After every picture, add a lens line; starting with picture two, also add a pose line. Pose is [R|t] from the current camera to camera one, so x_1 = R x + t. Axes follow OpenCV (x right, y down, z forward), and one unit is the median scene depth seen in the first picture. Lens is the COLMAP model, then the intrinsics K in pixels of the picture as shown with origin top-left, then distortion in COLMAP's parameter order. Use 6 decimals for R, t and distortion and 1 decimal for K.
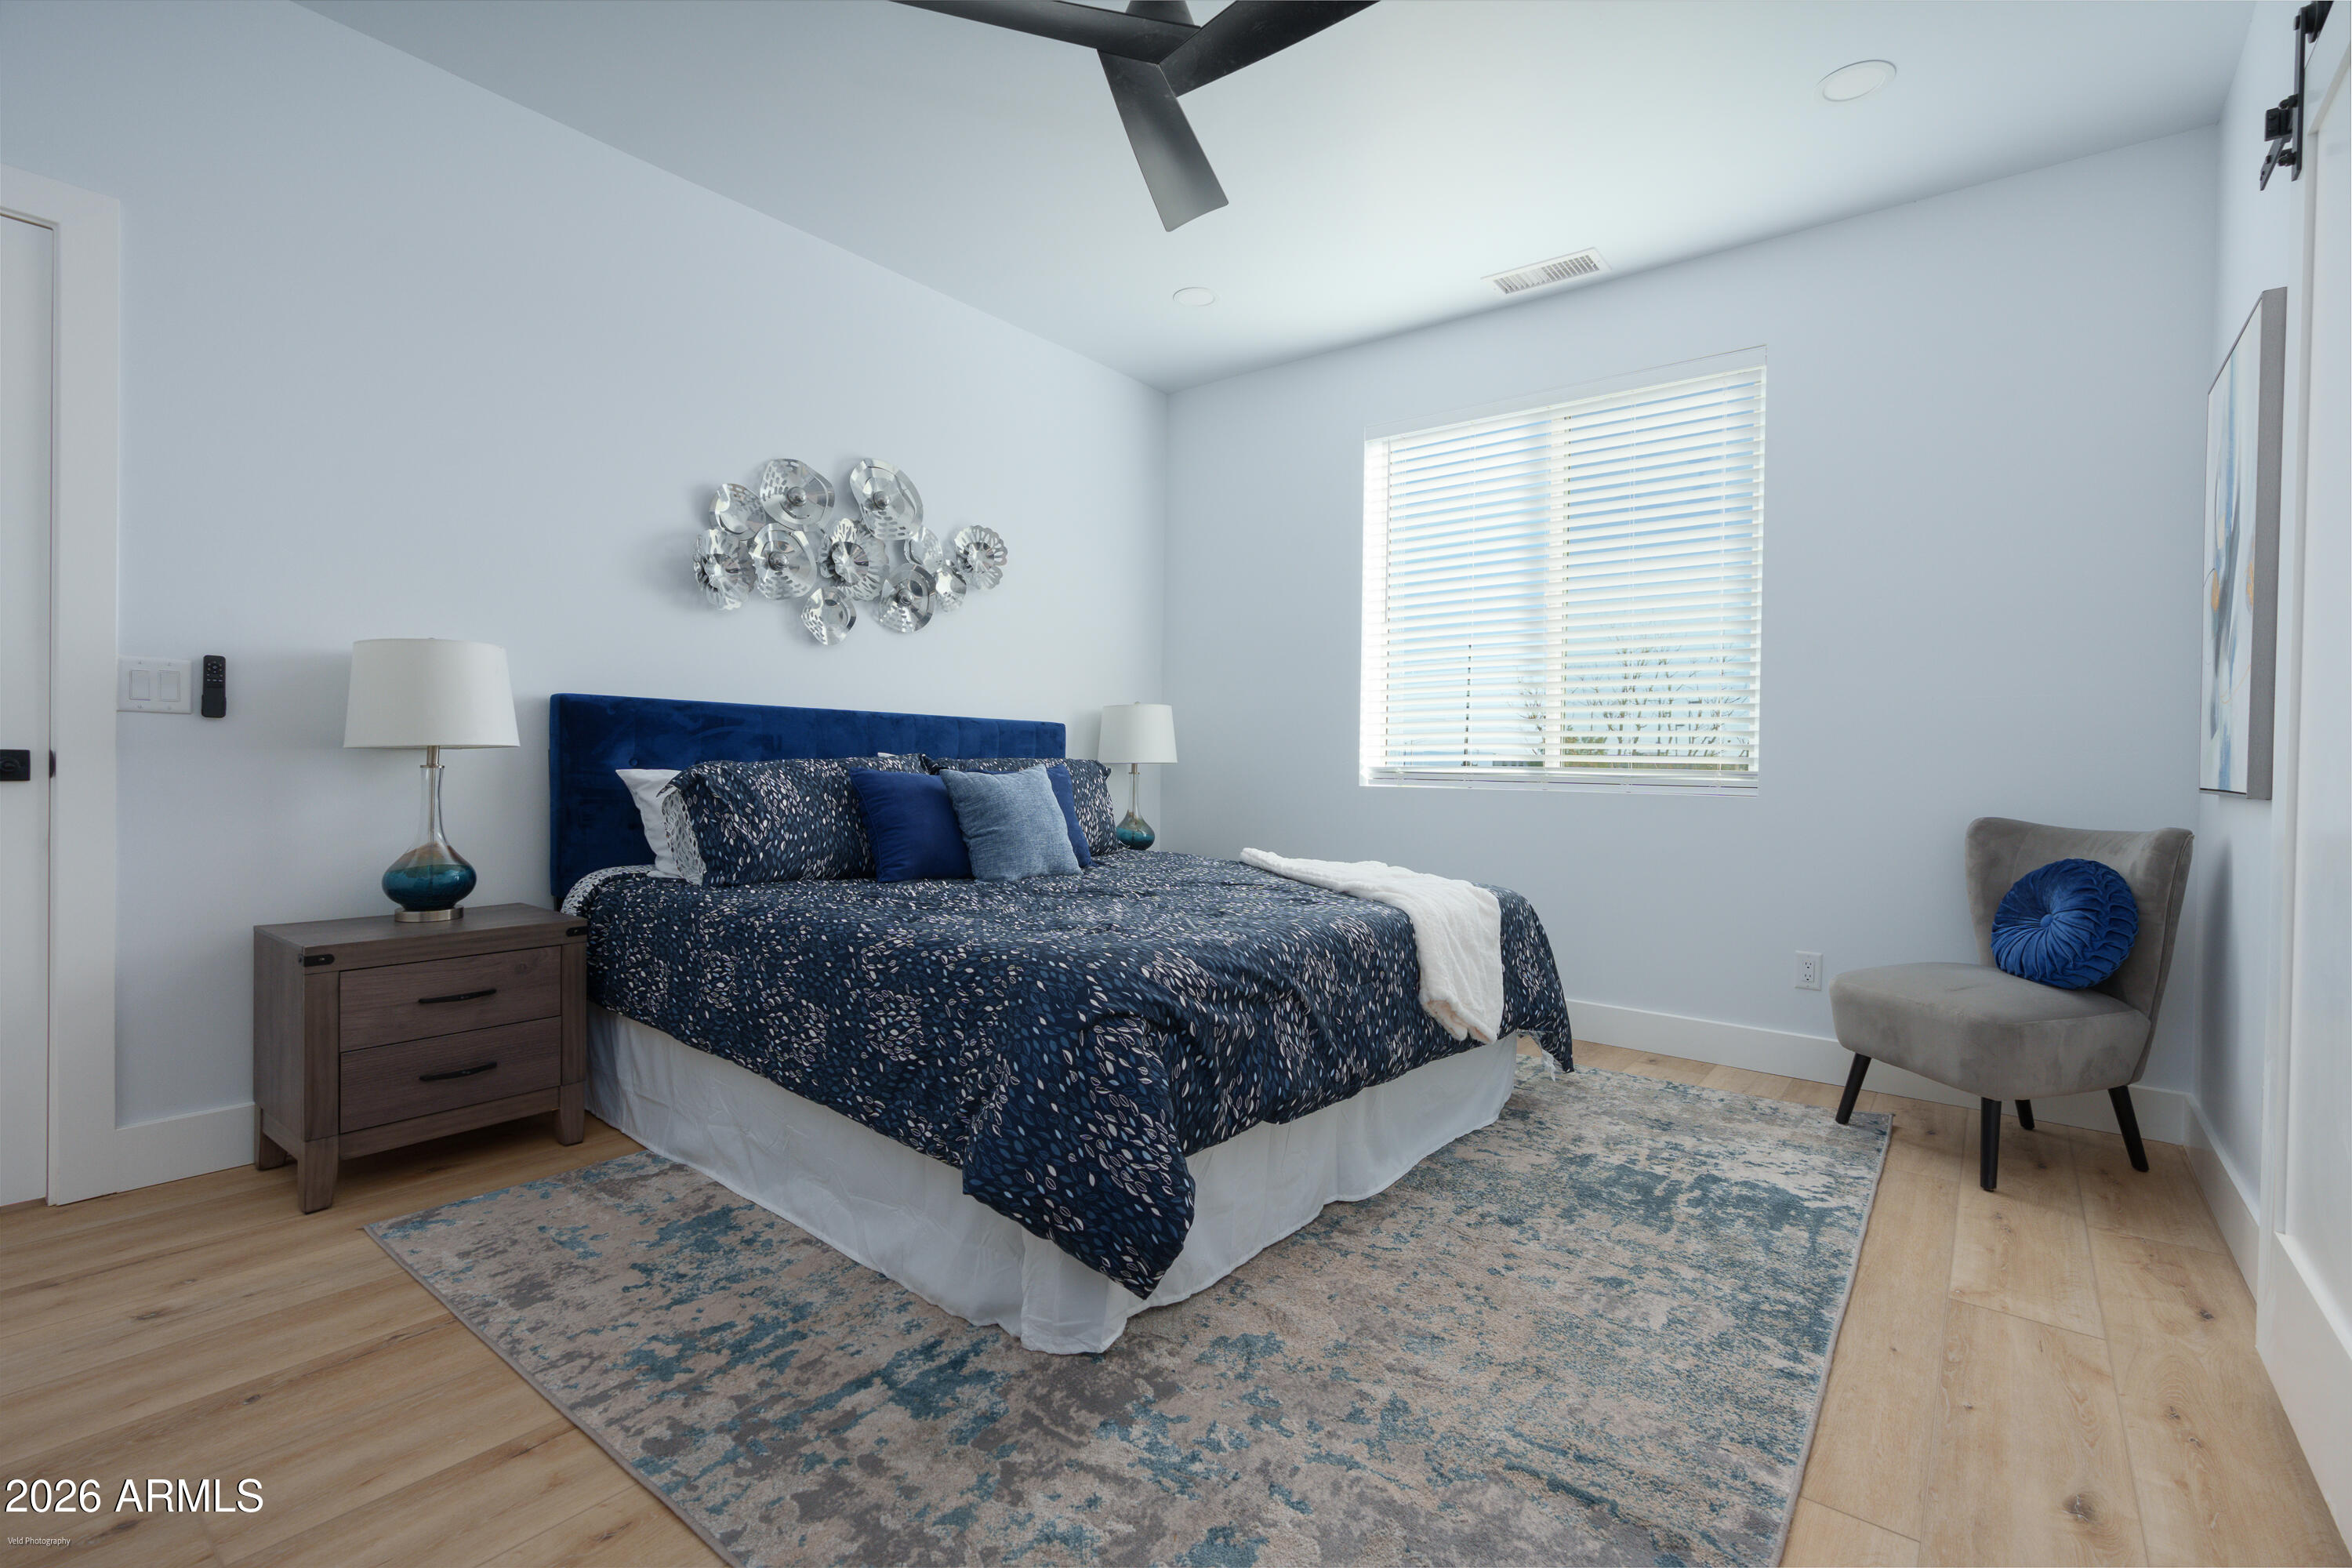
lens RADIAL K [[1053.1, 0, 1190.6], [0, 1053.1, 776.7], [0, 0, 1]] dist [-0.003547, 0.000796]
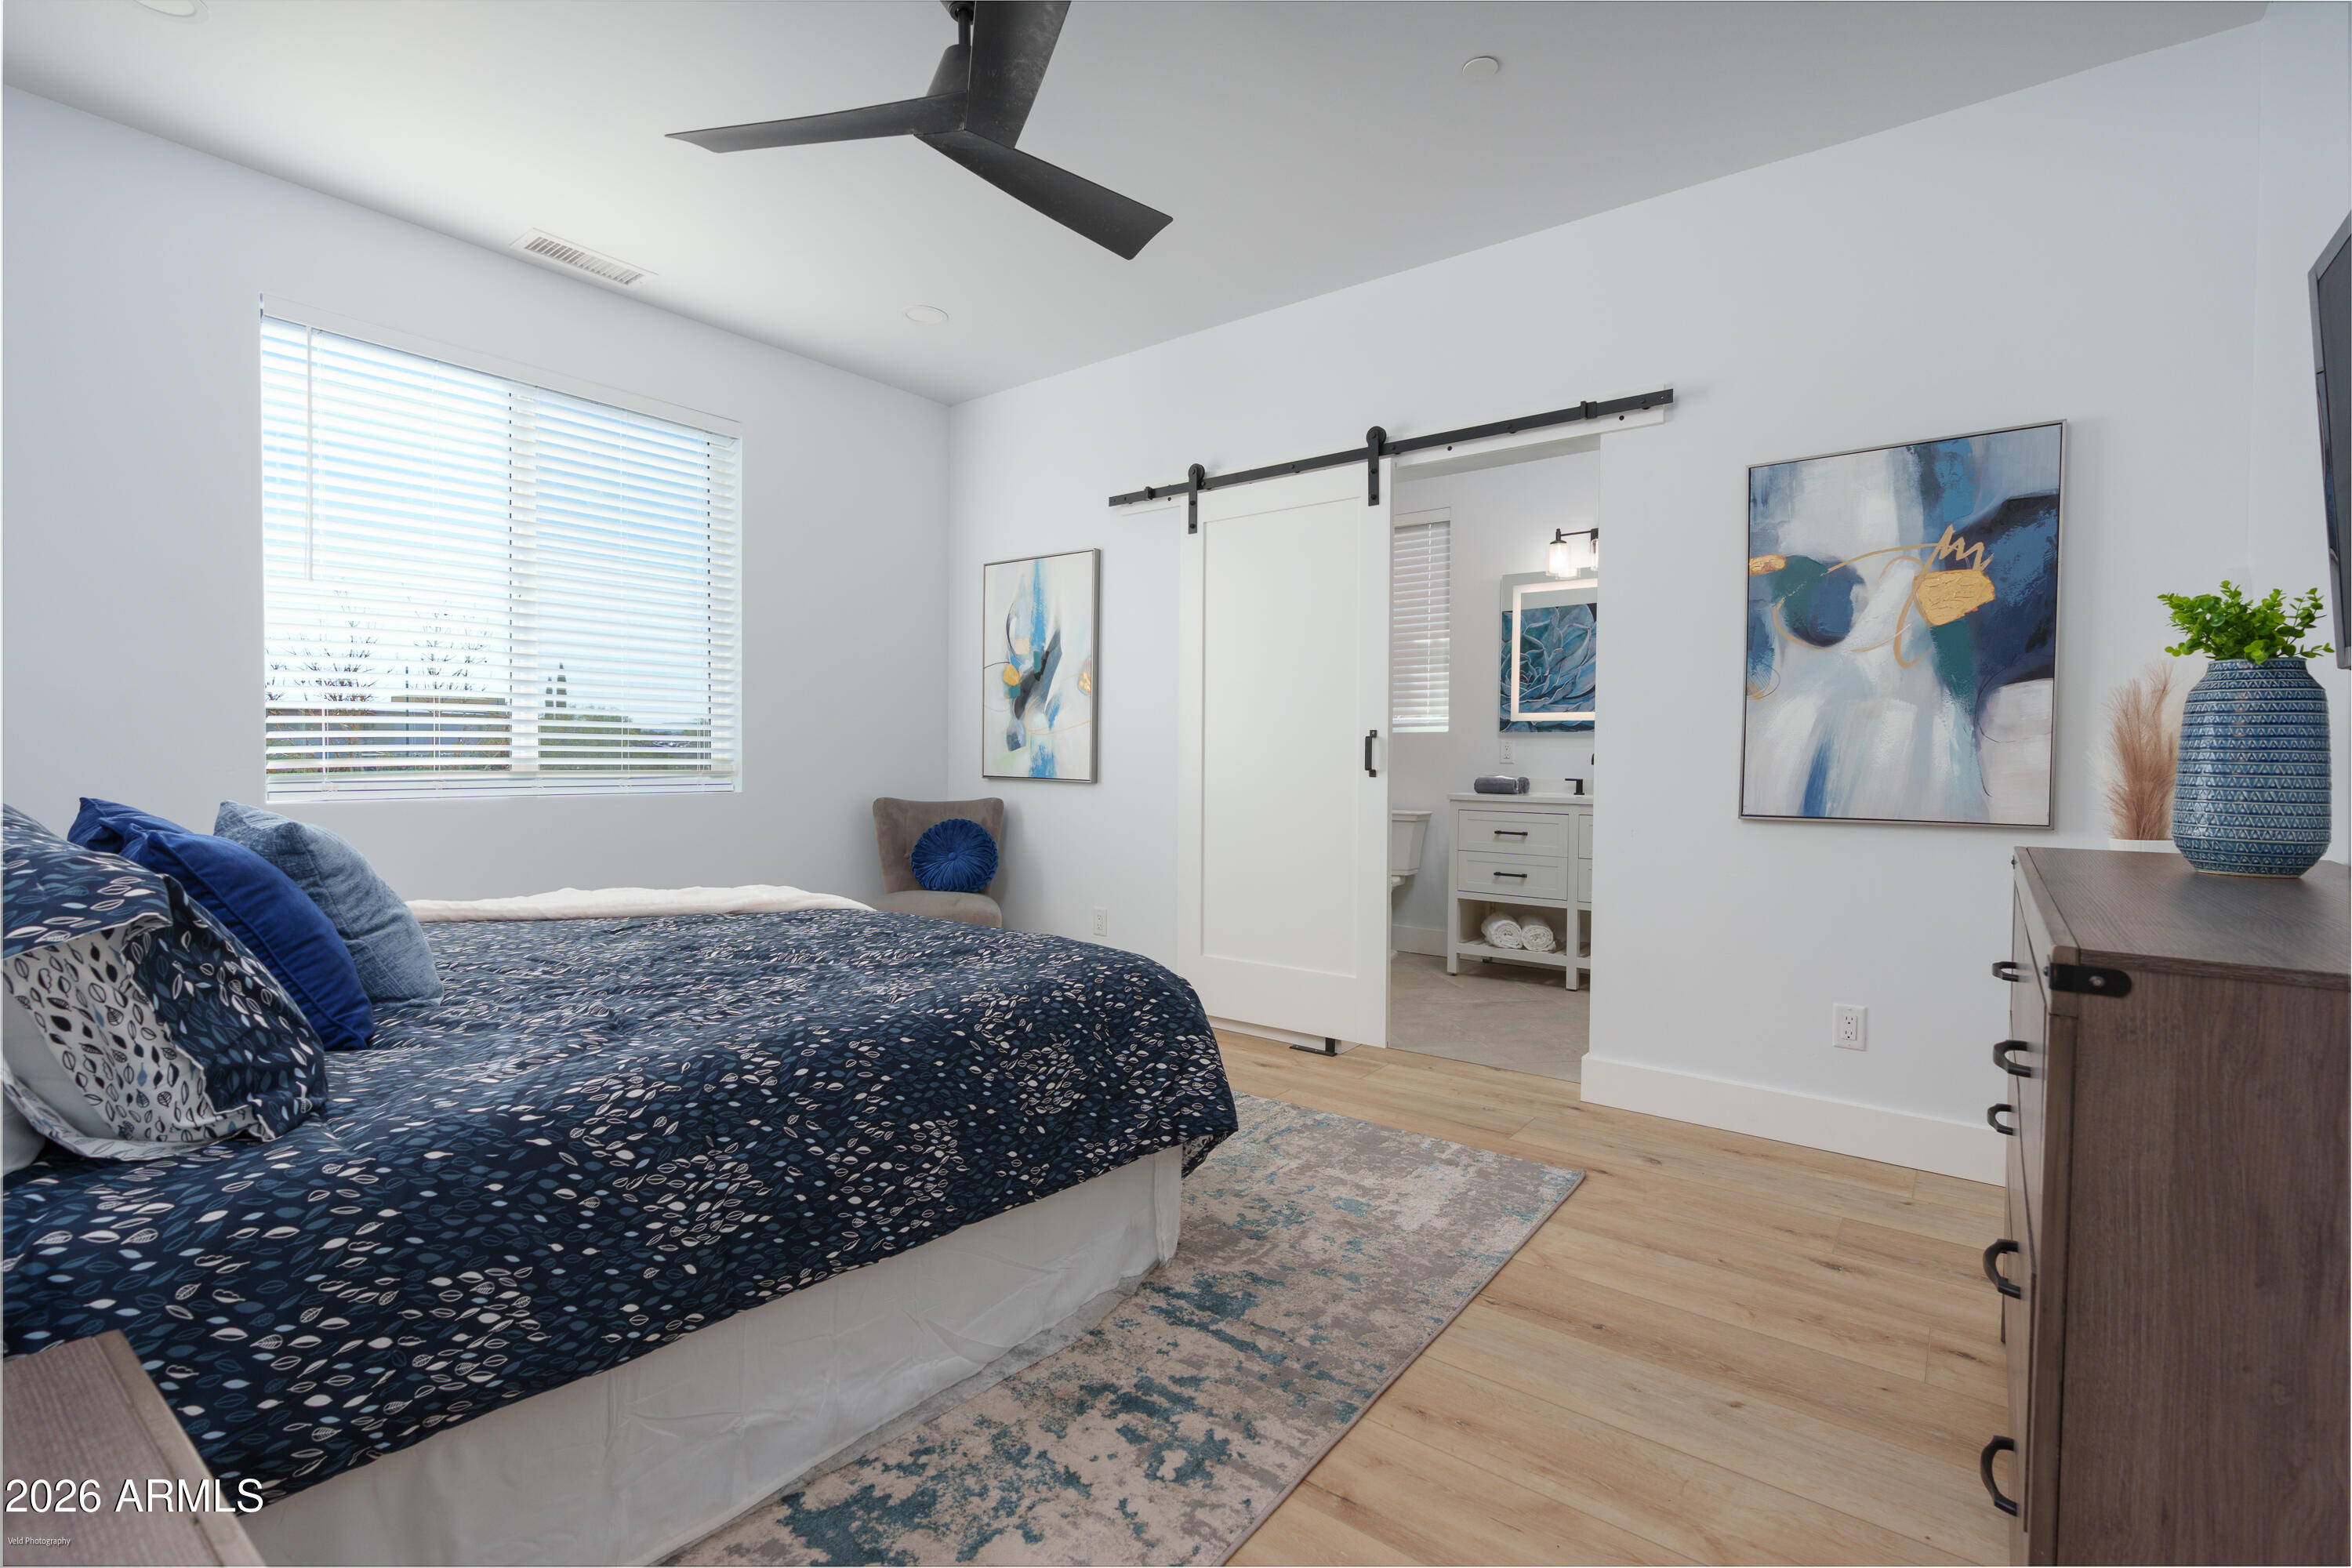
lens RADIAL K [[1053.1, 0, 1190.6], [0, 1053.1, 776.7], [0, 0, 1]] dist [-0.003547, 0.000796]
pose [[-0.013711, -0.037926, 0.999186, -1.176565], [0.002361, 0.999276, 0.037962, -0.074165], [-0.999903, 0.002880, -0.013612, 0.837809]]
